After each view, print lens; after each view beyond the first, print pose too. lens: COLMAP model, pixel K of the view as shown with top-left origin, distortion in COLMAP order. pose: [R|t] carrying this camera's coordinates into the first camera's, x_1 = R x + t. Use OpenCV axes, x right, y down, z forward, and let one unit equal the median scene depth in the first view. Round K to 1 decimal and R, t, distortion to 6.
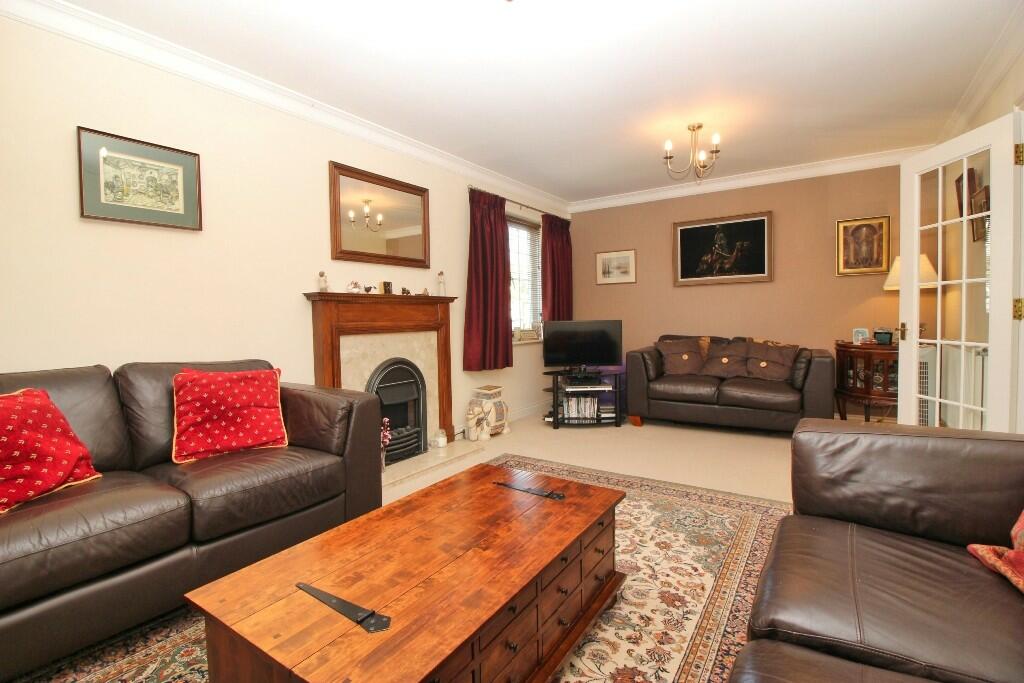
lens RADIAL K [[476.0, 0, 507.3], [0, 476.0, 338.5], [0, 0, 1]] dist [0.007059, -0.017190]
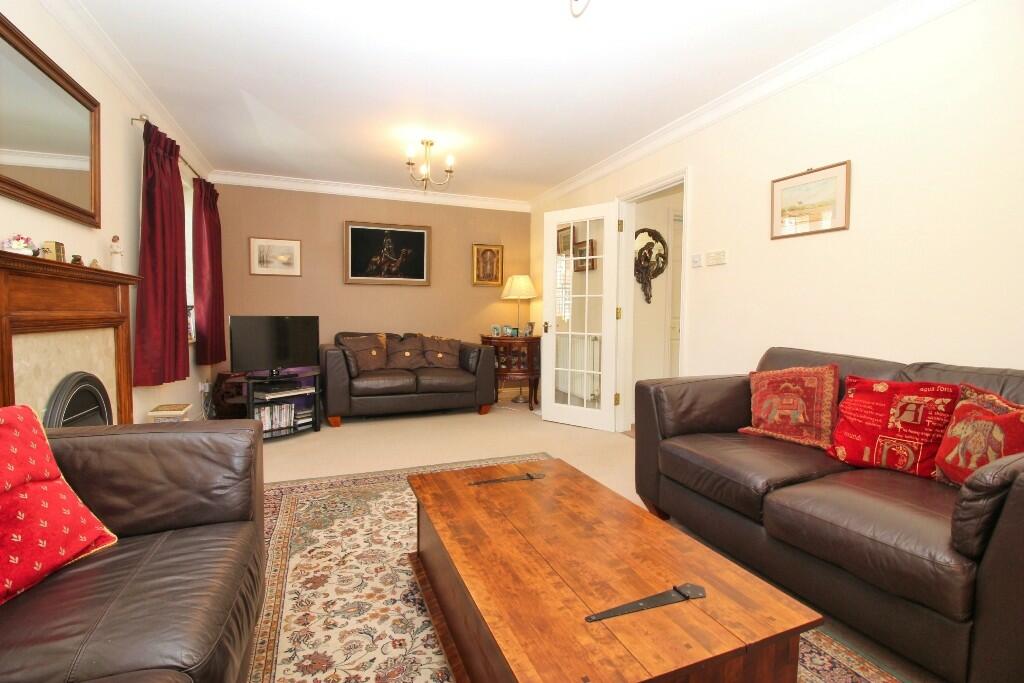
lens RADIAL K [[476.0, 0, 507.3], [0, 476.0, 338.5], [0, 0, 1]] dist [0.007059, -0.017190]
pose [[0.562113, -0.019968, 0.826819, -0.347394], [0.019624, 0.999749, 0.010803, 0.002176], [-0.826827, 0.010153, 0.562364, 0.184463]]
